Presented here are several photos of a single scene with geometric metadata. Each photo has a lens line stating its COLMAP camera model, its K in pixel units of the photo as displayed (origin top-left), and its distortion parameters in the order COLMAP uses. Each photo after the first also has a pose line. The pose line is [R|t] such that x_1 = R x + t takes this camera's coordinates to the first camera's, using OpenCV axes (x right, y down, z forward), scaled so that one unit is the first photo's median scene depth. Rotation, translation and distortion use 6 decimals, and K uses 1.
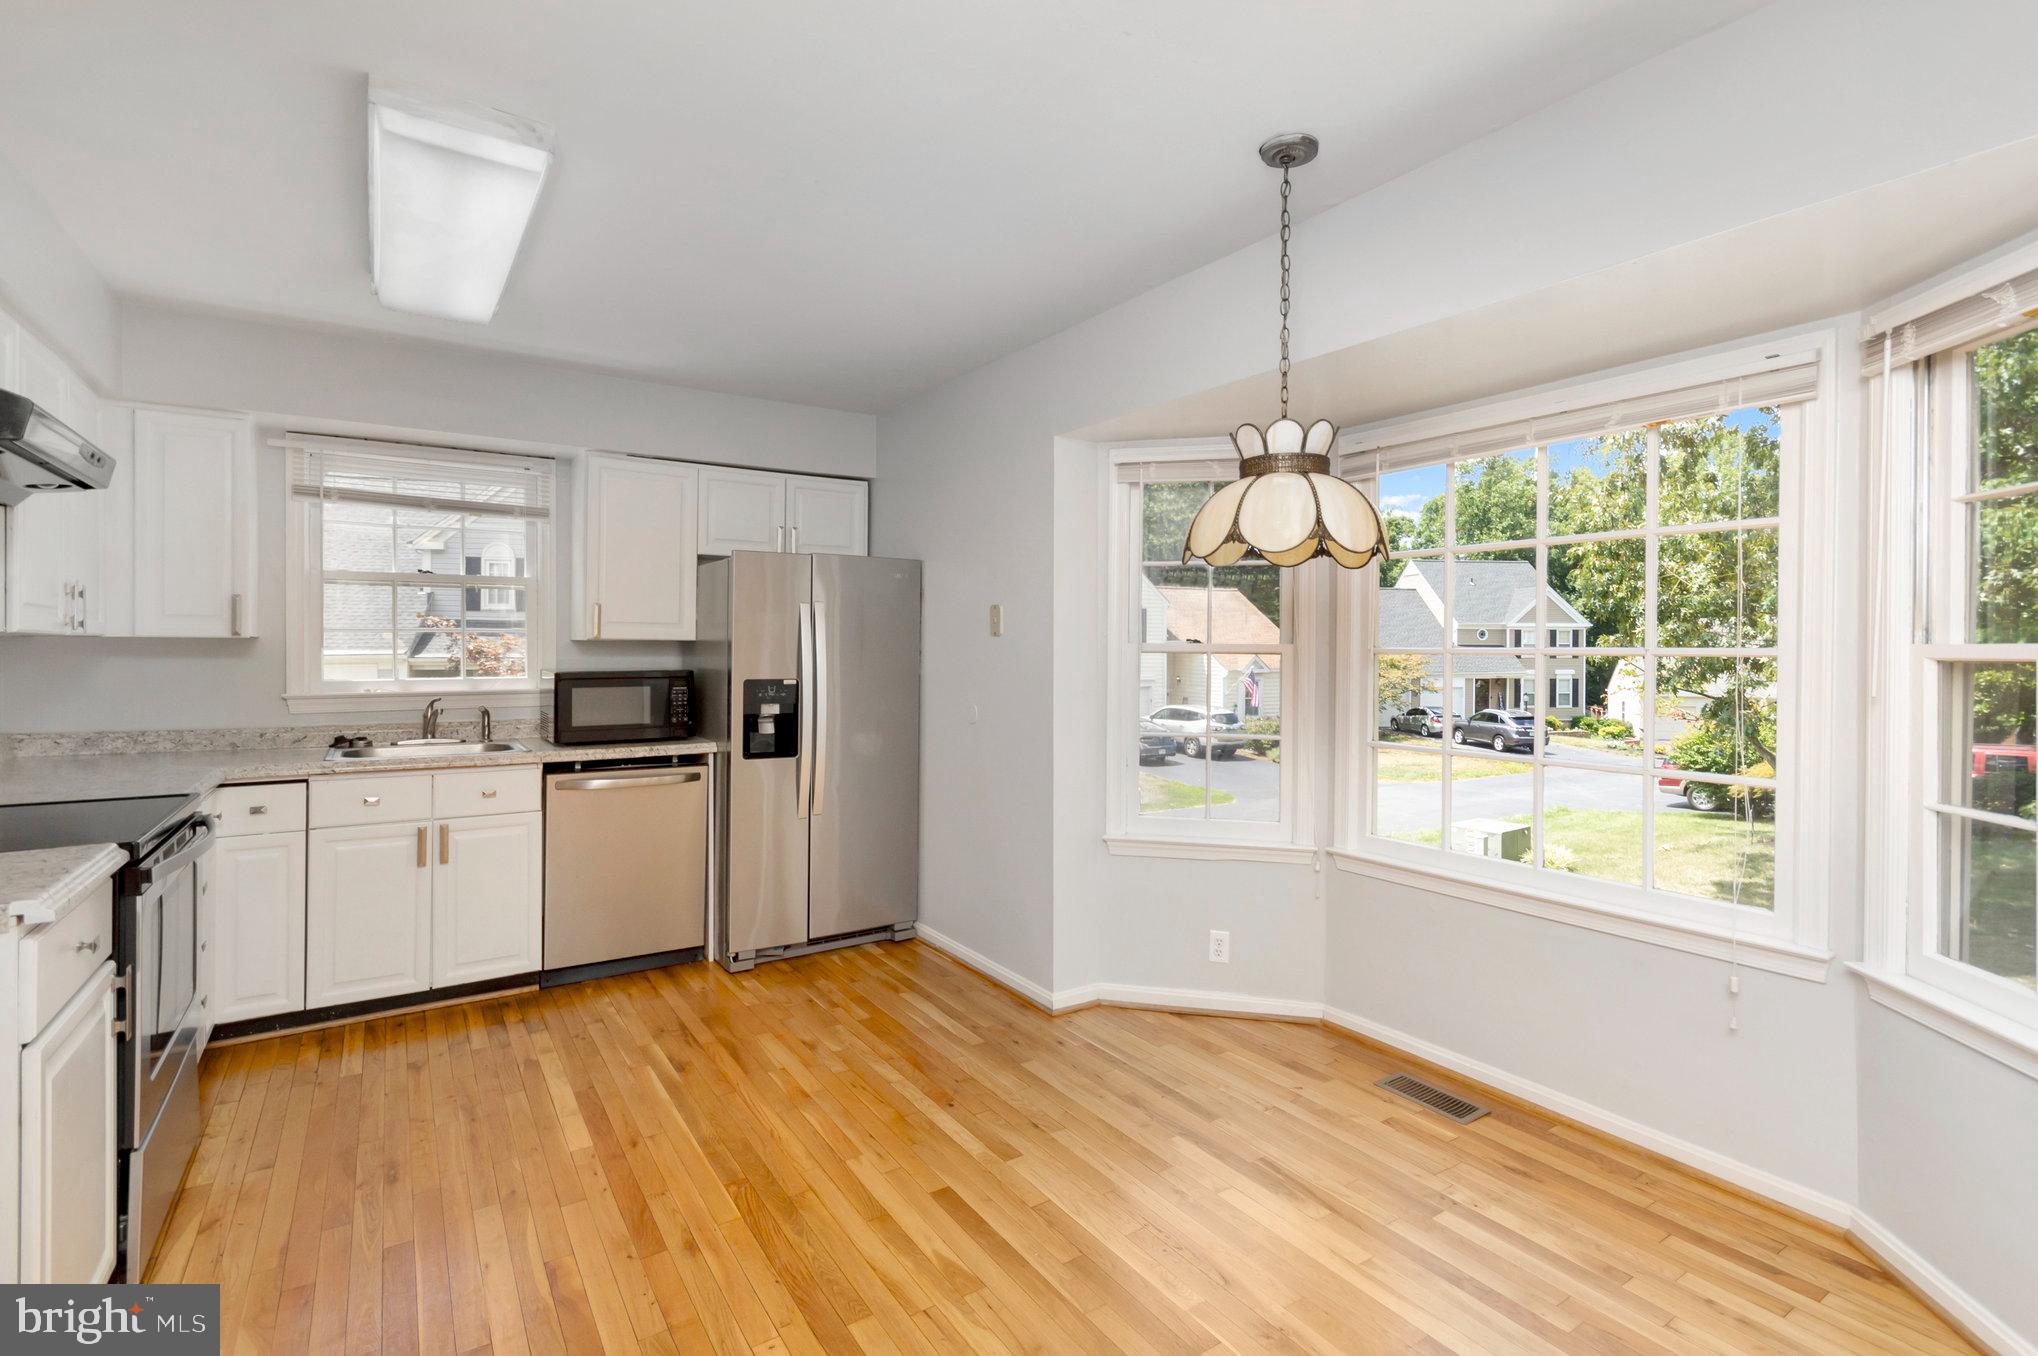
lens RADIAL K [[951.4, 0, 1008.5], [0, 951.4, 654.5], [0, 0, 1]] dist [0.003119, 0.000666]
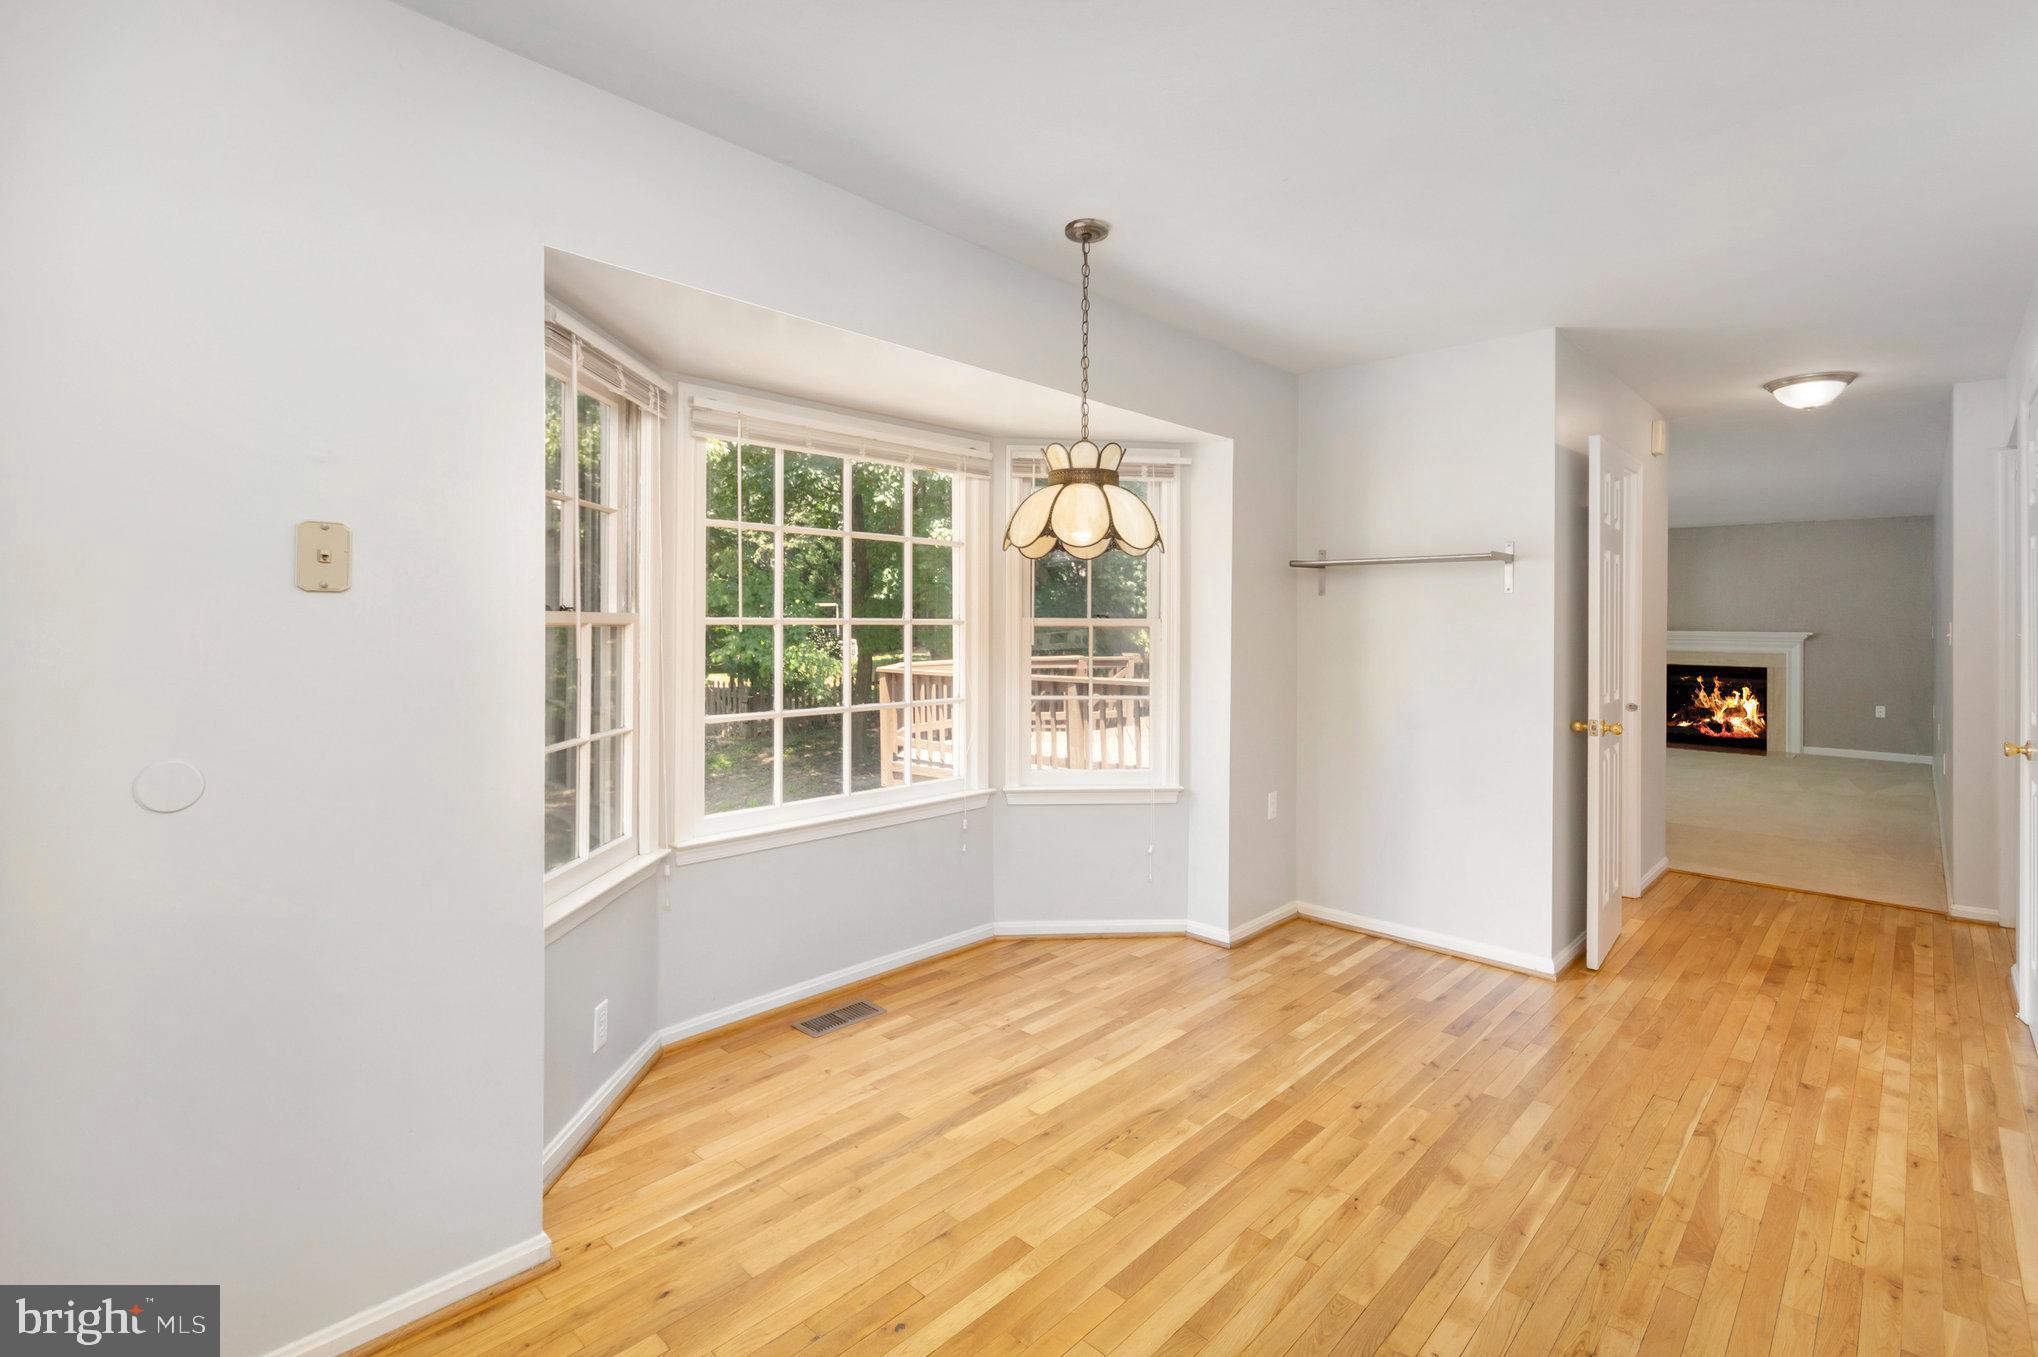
lens RADIAL K [[920.2, 0, 1019.5], [0, 920.2, 634.0], [0, 0, 1]] dist [-0.000399, -0.000022]
pose [[-0.222483, -0.015431, 0.974814, -0.545825], [0.002360, 0.999863, 0.016367, -0.010946], [-0.974934, 0.005942, -0.222417, 0.837973]]
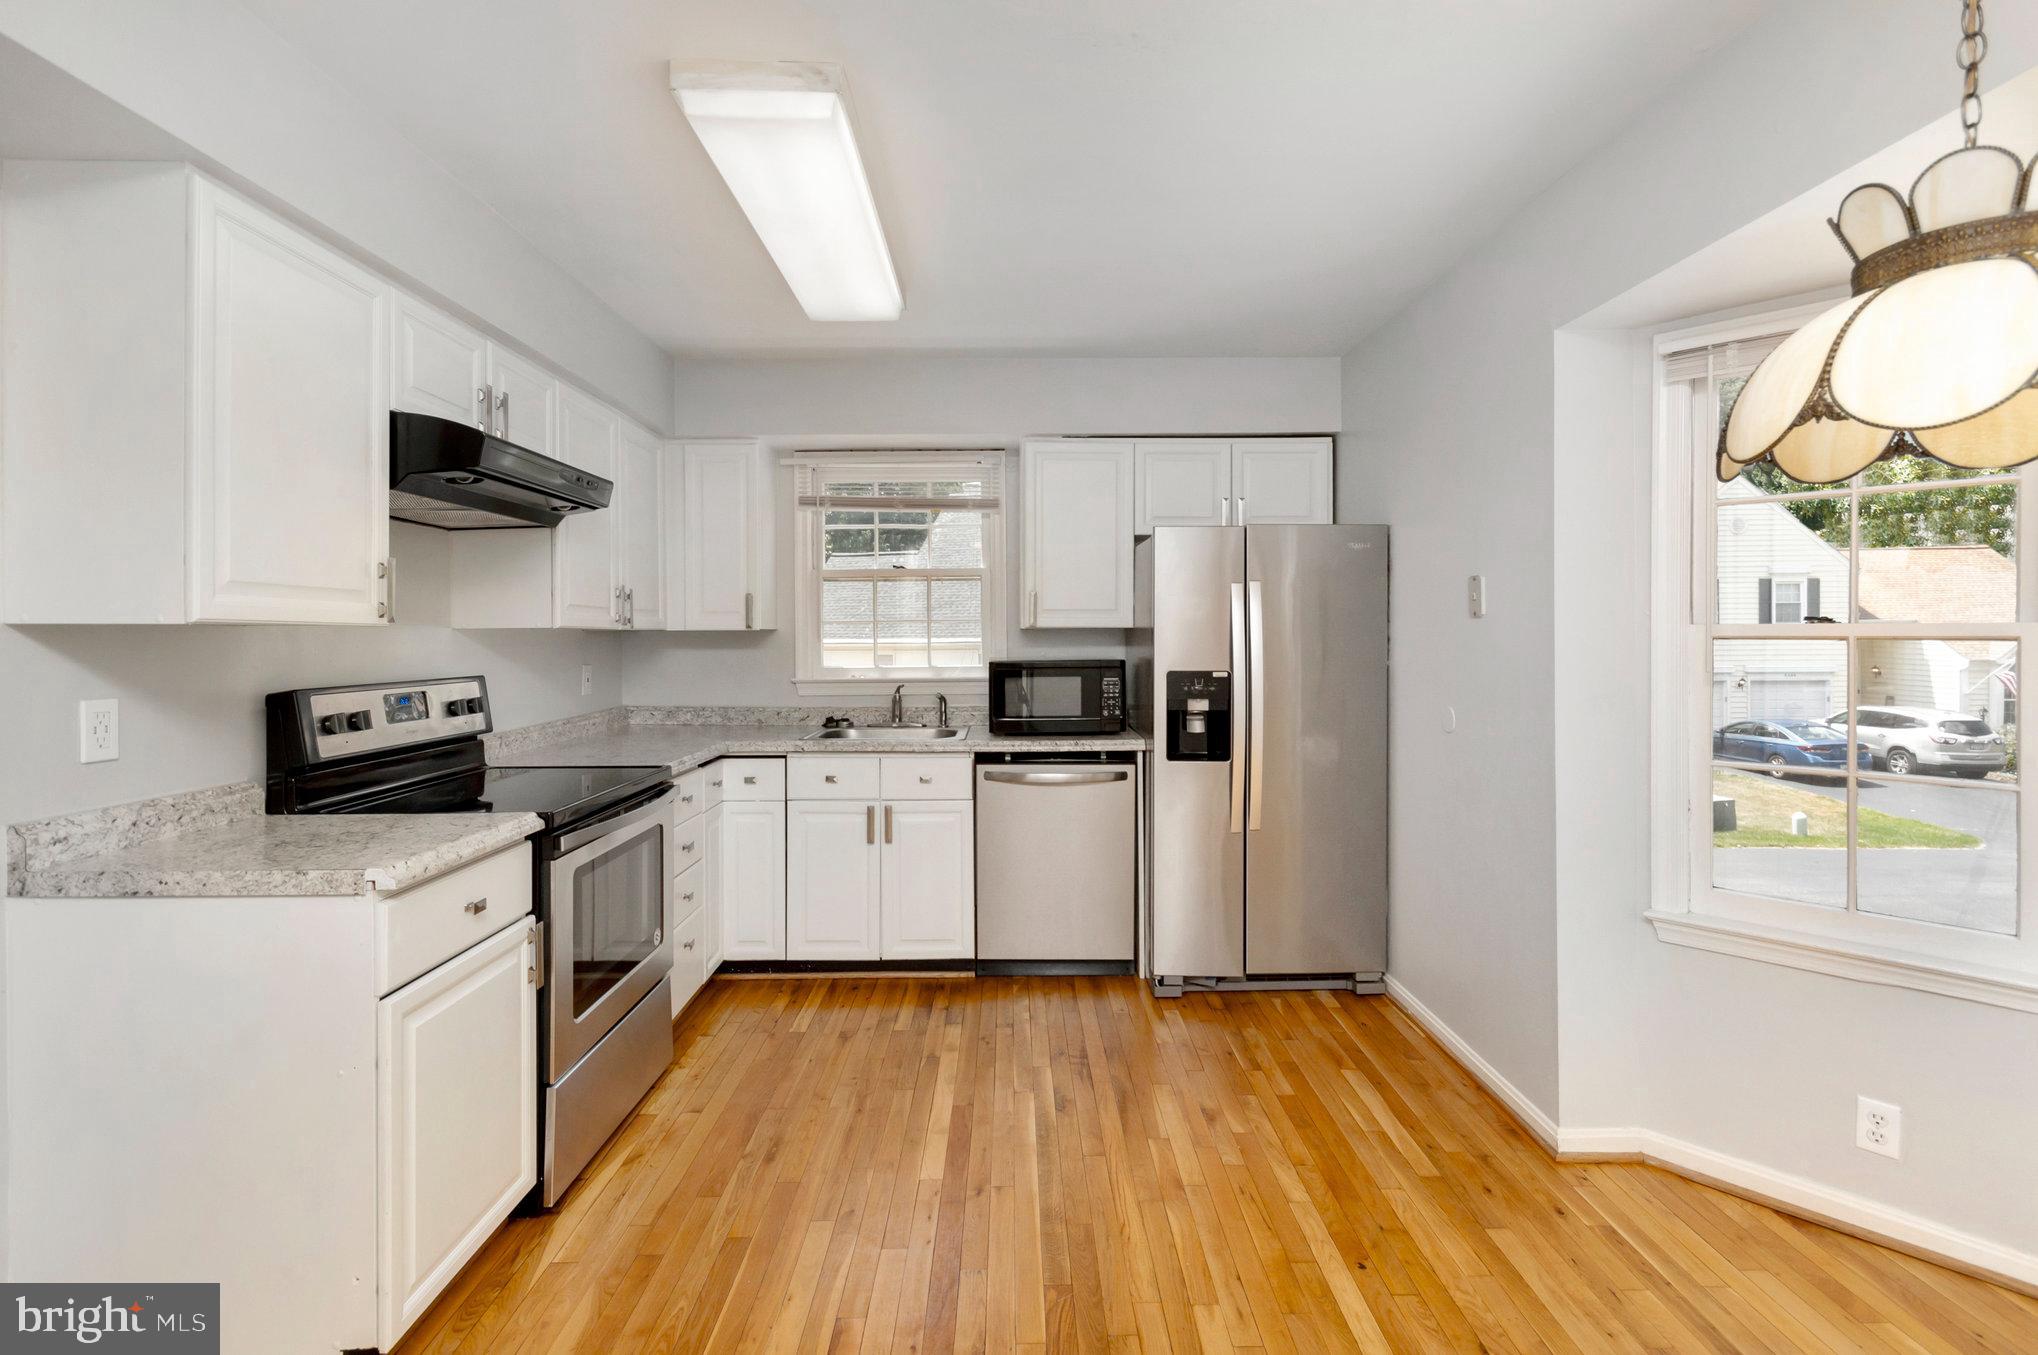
lens RADIAL K [[934.3, 0, 1014.3], [0, 934.3, 638.4], [0, 0, 1]] dist [0.001976, 0.000437]
pose [[0.841165, -0.004883, -0.540757, 0.083066], [0.003894, 0.999988, -0.002972, -0.002687], [0.540765, 0.000394, 0.841174, 0.204483]]
